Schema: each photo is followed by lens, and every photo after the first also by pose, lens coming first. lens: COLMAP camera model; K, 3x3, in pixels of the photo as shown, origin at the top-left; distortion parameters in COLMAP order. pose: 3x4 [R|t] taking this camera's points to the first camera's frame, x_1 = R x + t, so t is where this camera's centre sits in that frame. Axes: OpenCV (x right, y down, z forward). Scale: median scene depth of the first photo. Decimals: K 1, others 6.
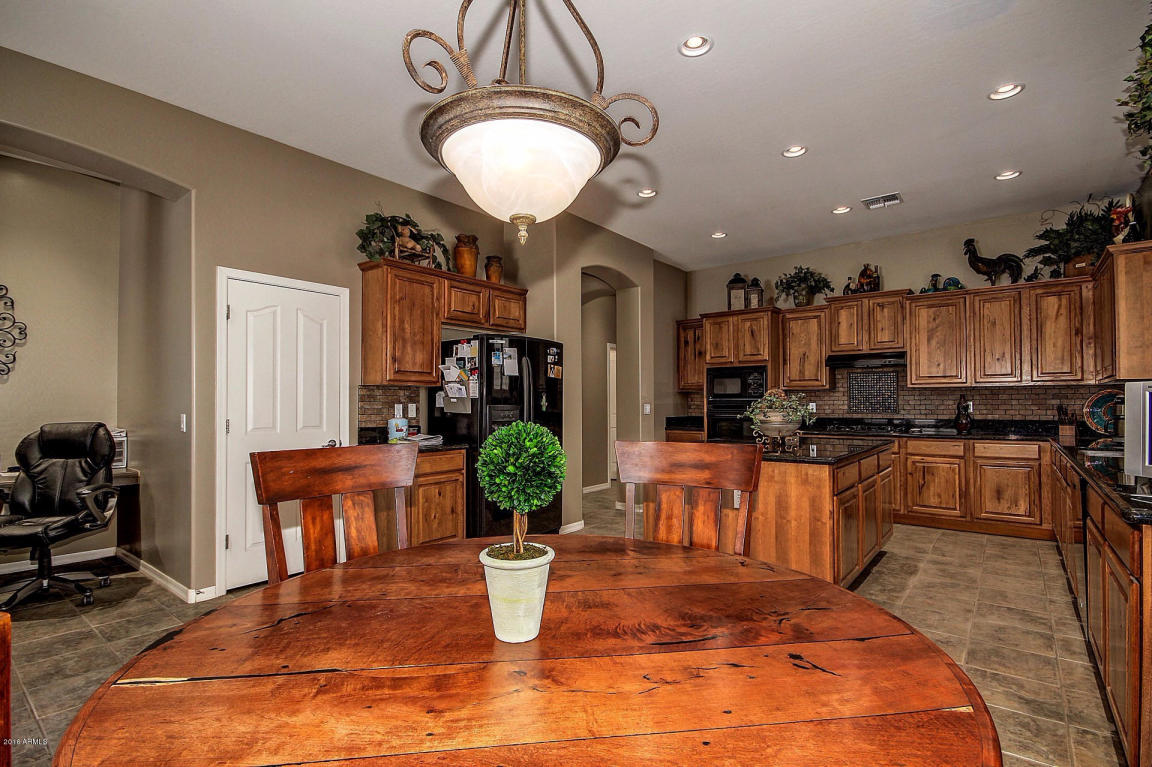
lens RADIAL K [[542.2, 0, 577.3], [0, 542.2, 394.4], [0, 0, 1]] dist [-0.000570, -0.000201]
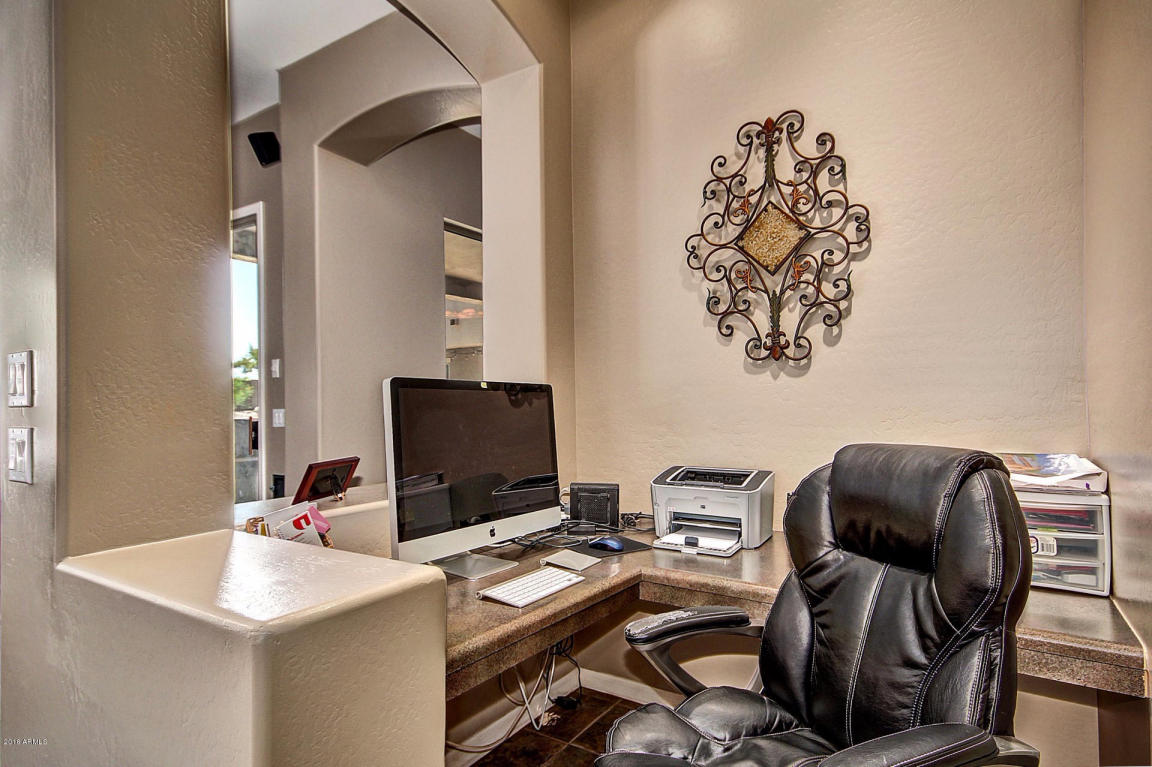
lens RADIAL K [[609.2, 0, 575.9], [0, 609.2, 397.1], [0, 0, 1]] dist [-0.000317, 0.000003]
pose [[0.091015, -0.002741, -0.995846, -0.435555], [0.025838, 0.999666, -0.000390, 0.013529], [0.995514, -0.025695, 0.091055, 0.565434]]
